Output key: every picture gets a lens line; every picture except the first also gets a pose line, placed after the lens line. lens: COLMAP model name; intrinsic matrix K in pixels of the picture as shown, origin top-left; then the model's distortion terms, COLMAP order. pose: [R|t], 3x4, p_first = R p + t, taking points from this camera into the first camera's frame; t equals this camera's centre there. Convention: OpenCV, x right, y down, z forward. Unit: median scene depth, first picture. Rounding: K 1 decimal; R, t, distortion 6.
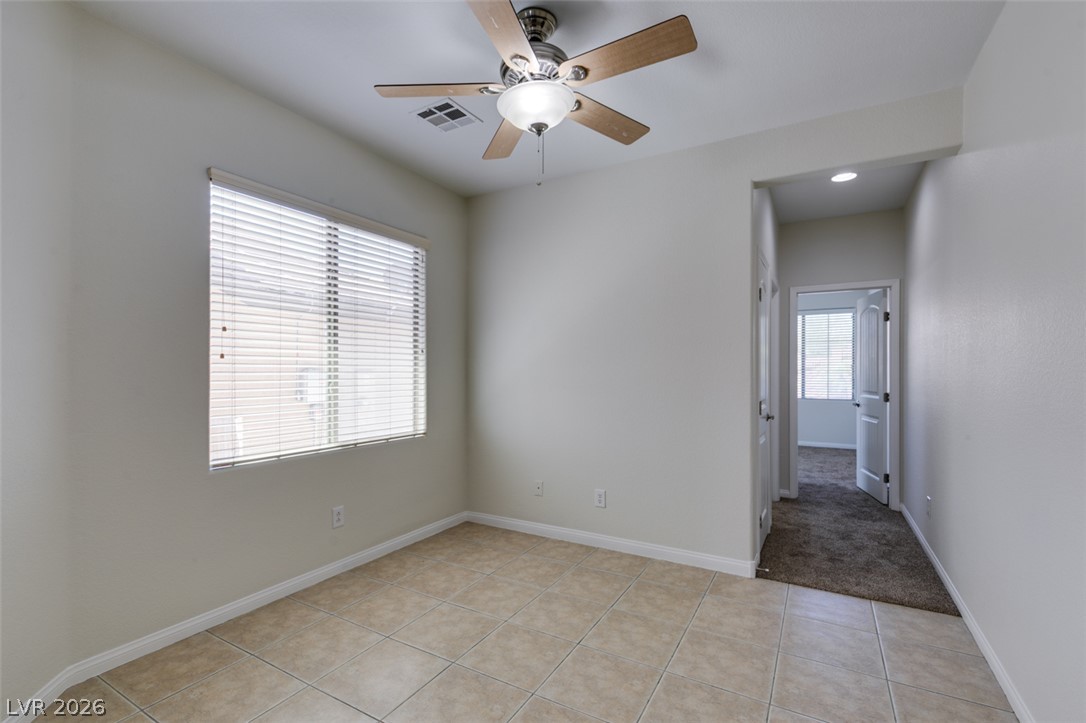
lens RADIAL K [[484.2, 0, 541.3], [0, 484.2, 366.0], [0, 0, 1]] dist [0.005631, -0.001936]
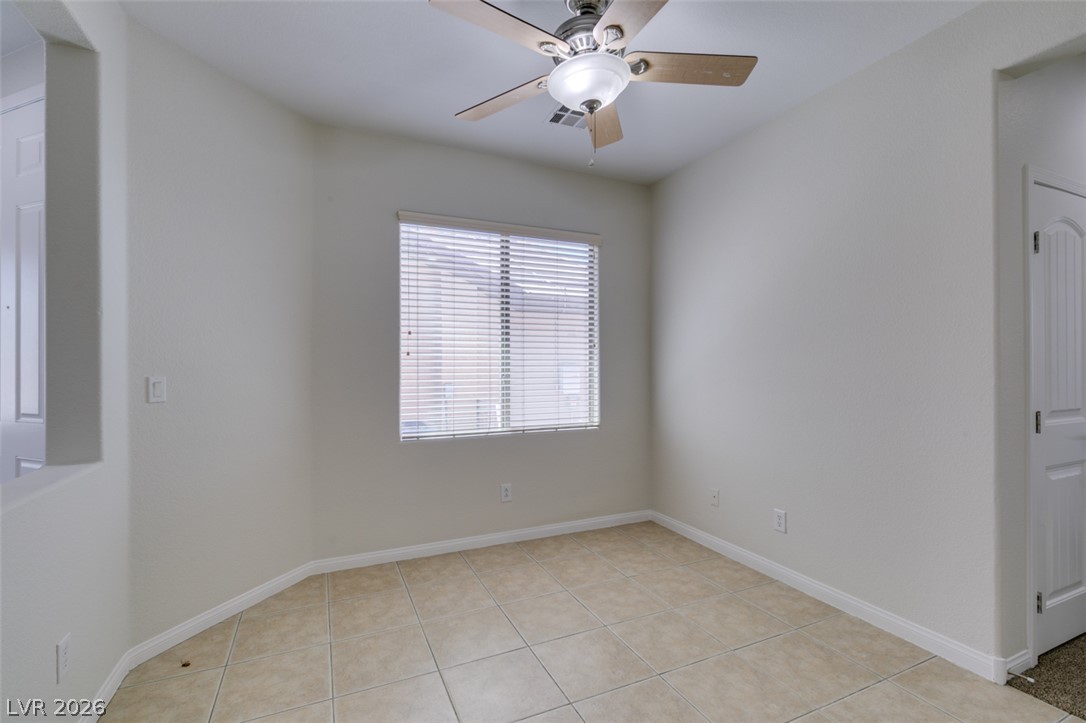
lens RADIAL K [[484.2, 0, 542.9], [0, 484.2, 359.1], [0, 0, 1]] dist [0.005631, -0.001936]
pose [[0.816227, -0.010027, -0.577644, 0.313965], [0.008546, 0.999950, -0.005282, 0.003477], [0.577668, -0.000625, 0.816271, 0.121582]]
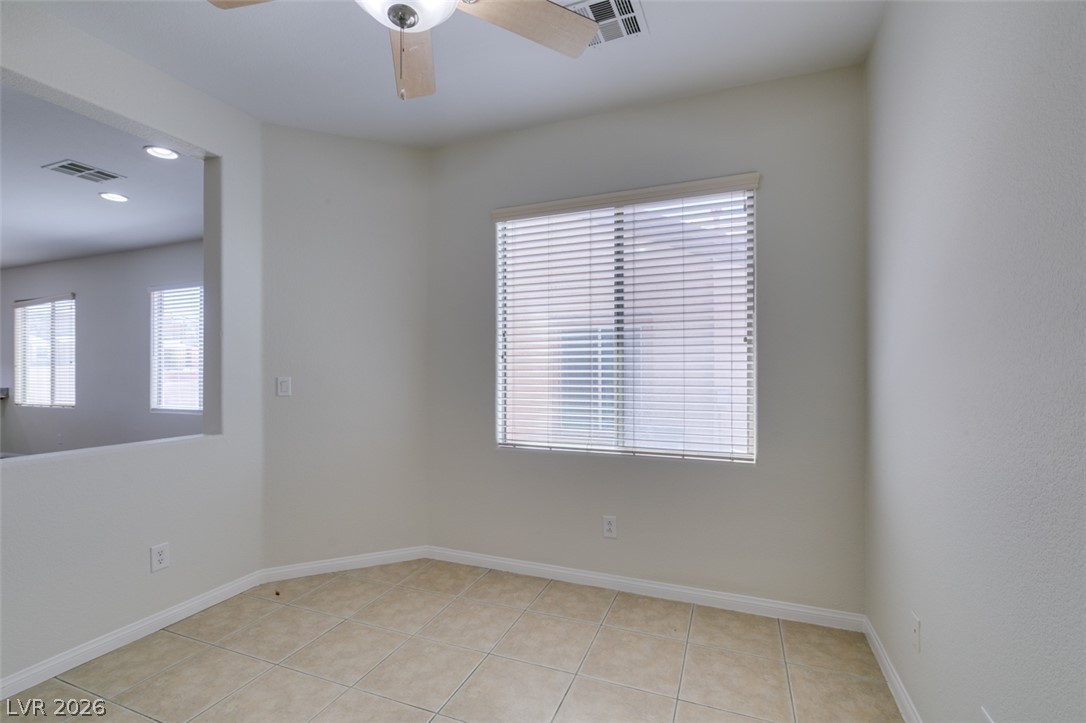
lens RADIAL K [[484.2, 0, 542.7], [0, 484.2, 368.8], [0, 0, 1]] dist [0.005631, -0.001936]
pose [[0.145658, -0.006393, -0.989314, 0.477785], [0.011350, 0.999924, -0.004791, 0.014133], [0.989270, -0.010531, 0.145719, 0.747147]]
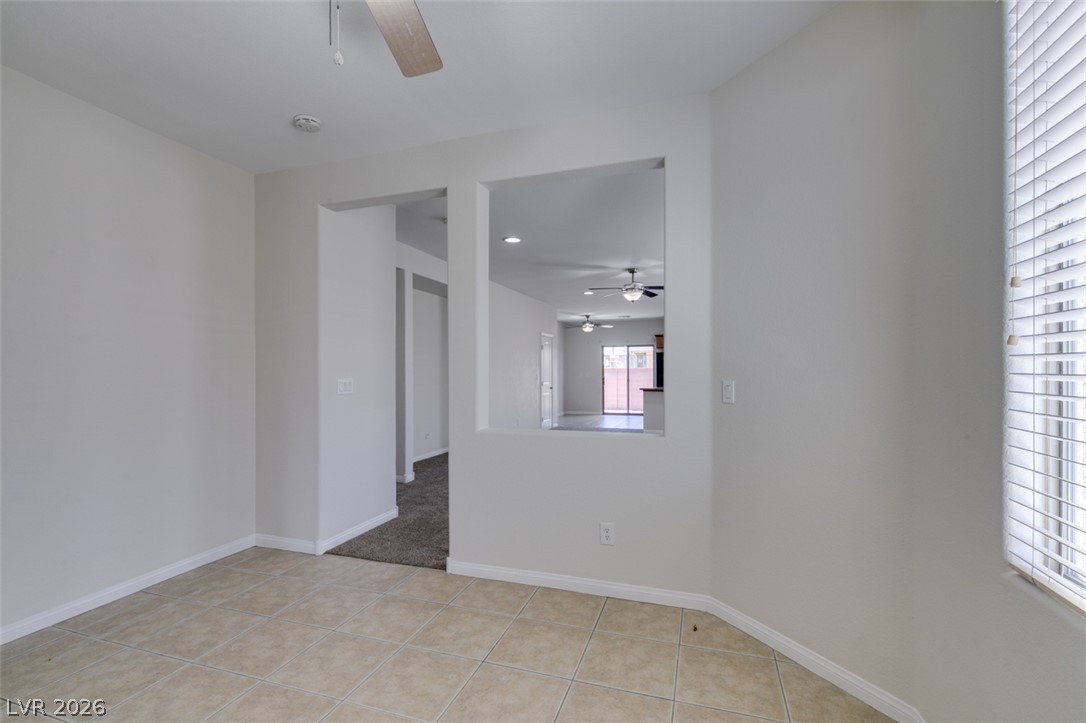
lens RADIAL K [[484.2, 0, 538.8], [0, 484.2, 376.1], [0, 0, 1]] dist [0.005631, -0.001936]
pose [[-0.980805, 0.000998, -0.194989, -0.089323], [0.001656, 0.999993, -0.003212, 0.015633], [0.194984, -0.003473, -0.980800, 1.108637]]
